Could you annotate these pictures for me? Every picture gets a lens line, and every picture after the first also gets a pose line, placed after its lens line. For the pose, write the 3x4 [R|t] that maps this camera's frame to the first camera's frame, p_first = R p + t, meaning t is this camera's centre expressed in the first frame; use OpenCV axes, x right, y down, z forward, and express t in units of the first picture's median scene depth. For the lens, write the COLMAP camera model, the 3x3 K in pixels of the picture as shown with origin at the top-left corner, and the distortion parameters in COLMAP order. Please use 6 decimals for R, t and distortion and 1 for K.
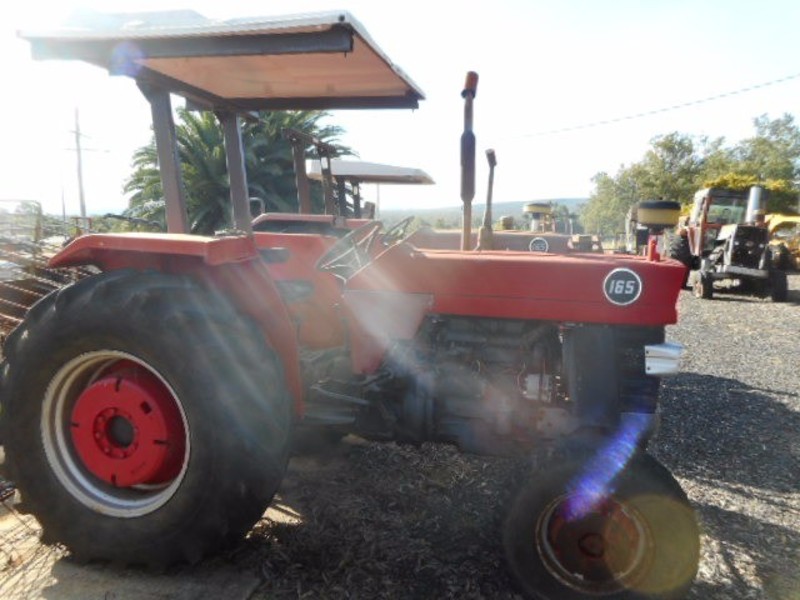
lens RADIAL K [[611.5, 0, 400.0], [0, 611.5, 300.0], [0, 0, 1]] dist [0.025605, -0.006363]
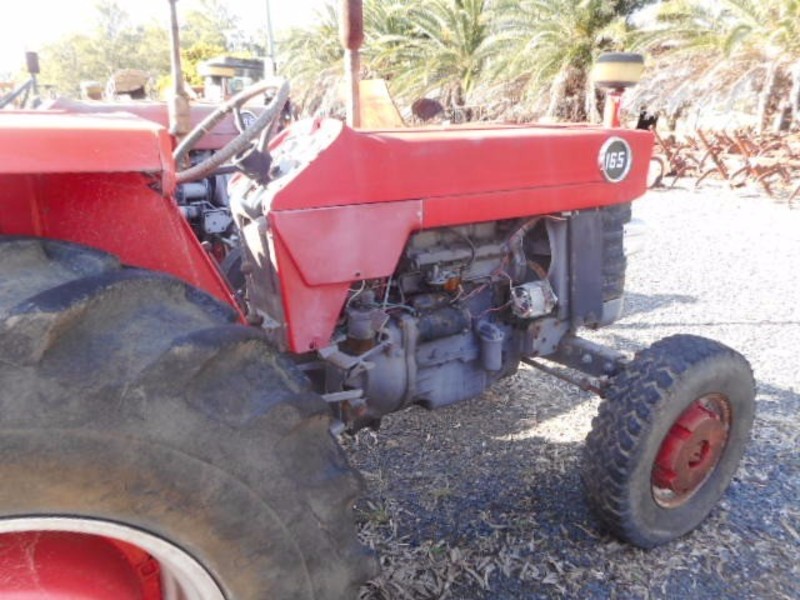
lens RADIAL K [[611.2, 0, 398.6], [0, 611.2, 302.3], [0, 0, 1]] dist [0.033617, -0.004723]
pose [[0.669528, -0.248472, 0.699996, -0.452666], [0.106908, 0.964814, 0.240218, -0.063997], [-0.735053, -0.085997, 0.672533, 0.598620]]
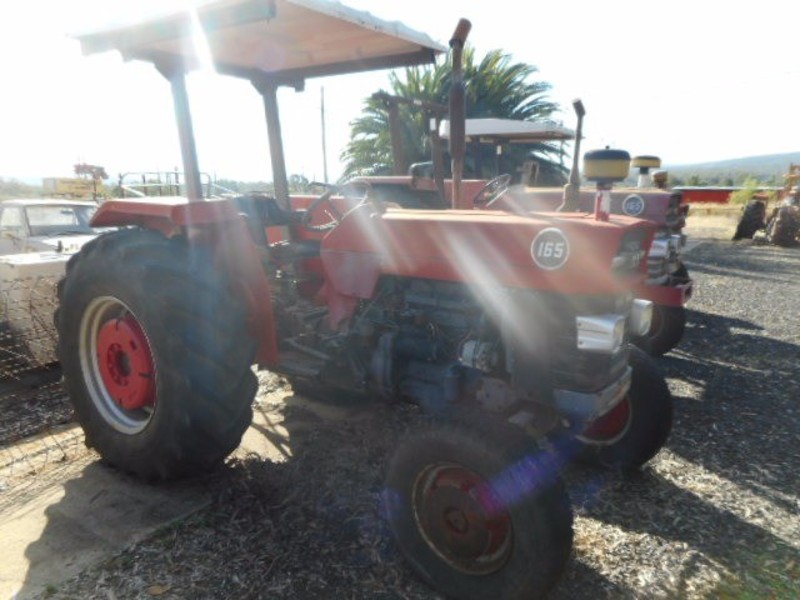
lens RADIAL K [[611.5, 0, 400.0], [0, 611.5, 300.0], [0, 0, 1]] dist [0.025605, -0.006363]
pose [[0.927896, 0.044687, -0.370150, 0.464524], [-0.022635, 0.997712, 0.063709, -0.000080], [0.372150, -0.050737, 0.926785, 0.084920]]
